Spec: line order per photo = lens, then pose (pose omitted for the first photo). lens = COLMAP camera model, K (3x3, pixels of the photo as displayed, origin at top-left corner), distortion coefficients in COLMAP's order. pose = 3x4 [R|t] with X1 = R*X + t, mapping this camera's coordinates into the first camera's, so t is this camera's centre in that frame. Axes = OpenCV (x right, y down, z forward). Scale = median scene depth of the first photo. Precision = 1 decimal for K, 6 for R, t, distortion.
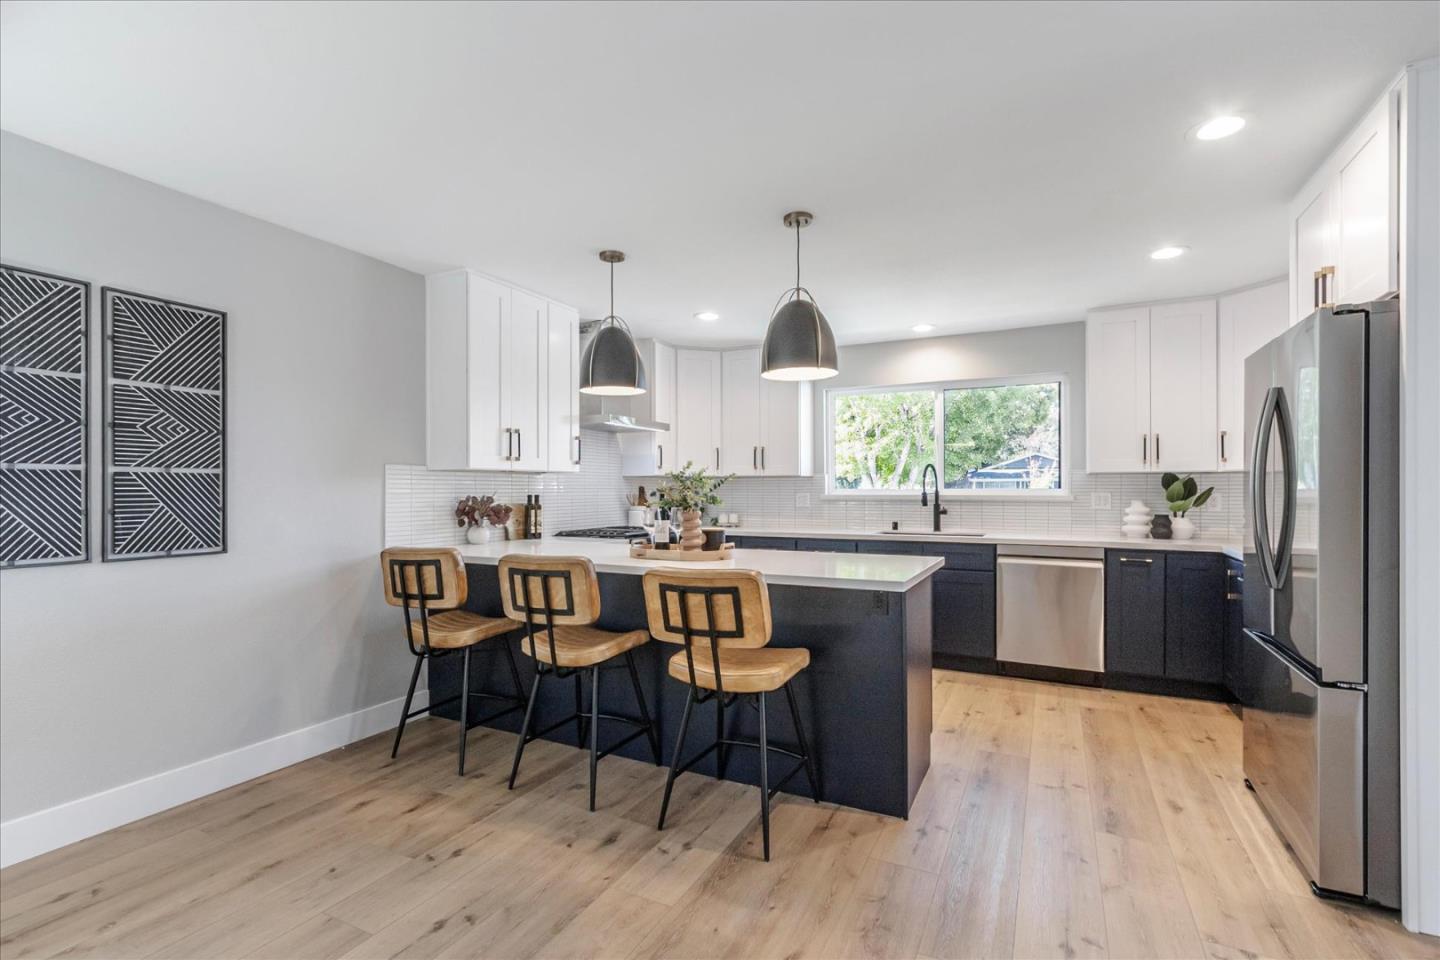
lens RADIAL K [[660.4, 0, 721.4], [0, 660.4, 491.6], [0, 0, 1]] dist [0.003914, 0.000265]
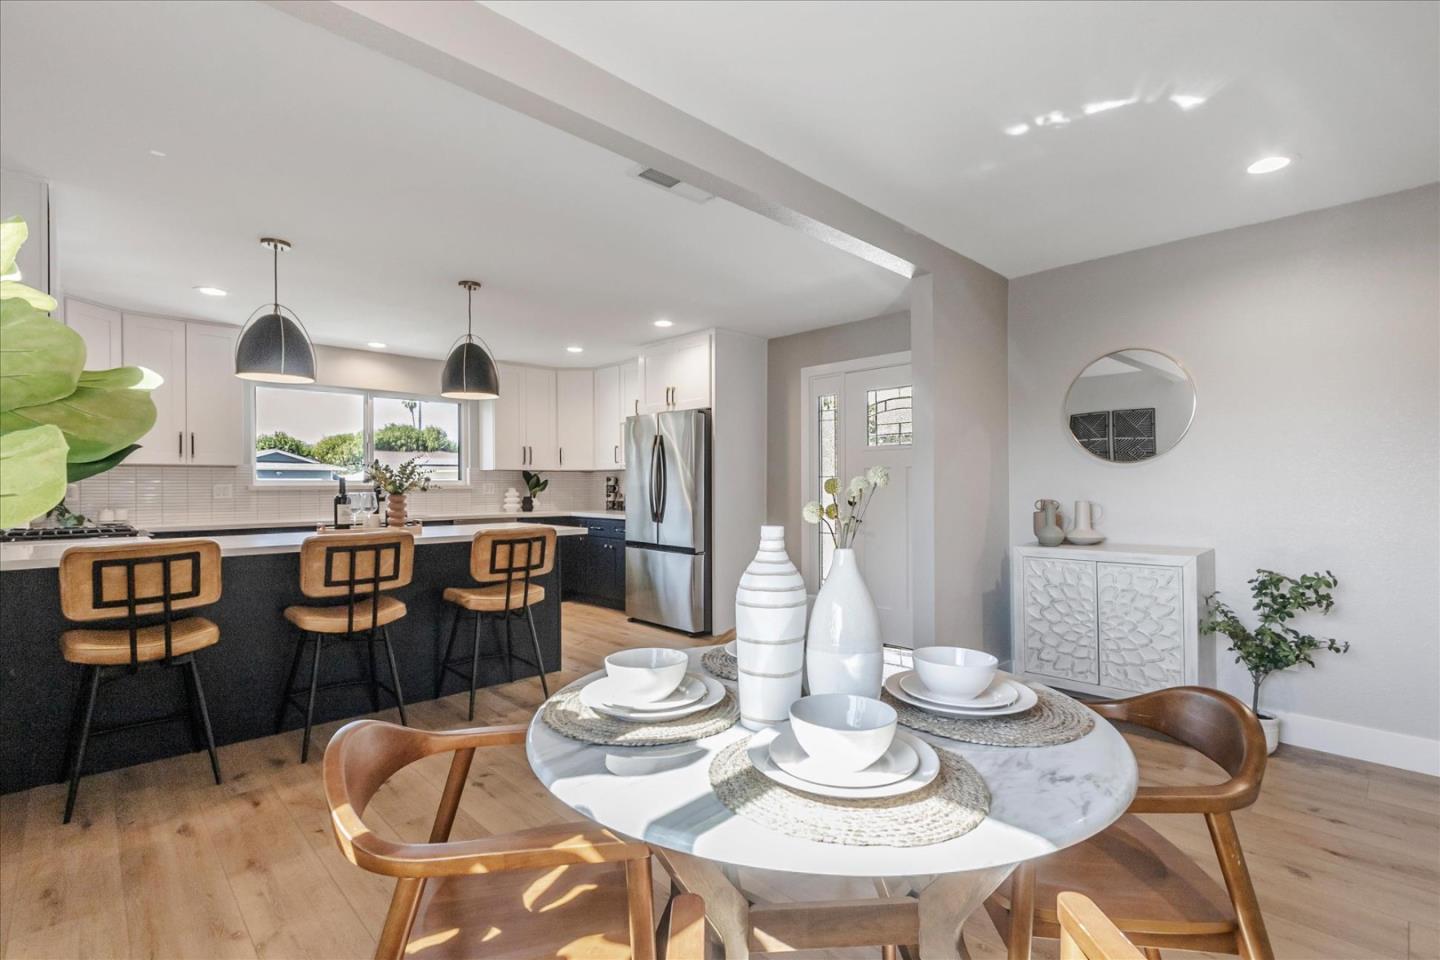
lens RADIAL K [[672.7, 0, 717.6], [0, 672.7, 490.2], [0, 0, 1]] dist [0.000610, -0.000201]
pose [[0.336081, -0.007565, 0.941803, -1.049925], [0.004994, 0.999968, 0.006251, 0.016853], [-0.941820, 0.002602, 0.336108, 0.027552]]
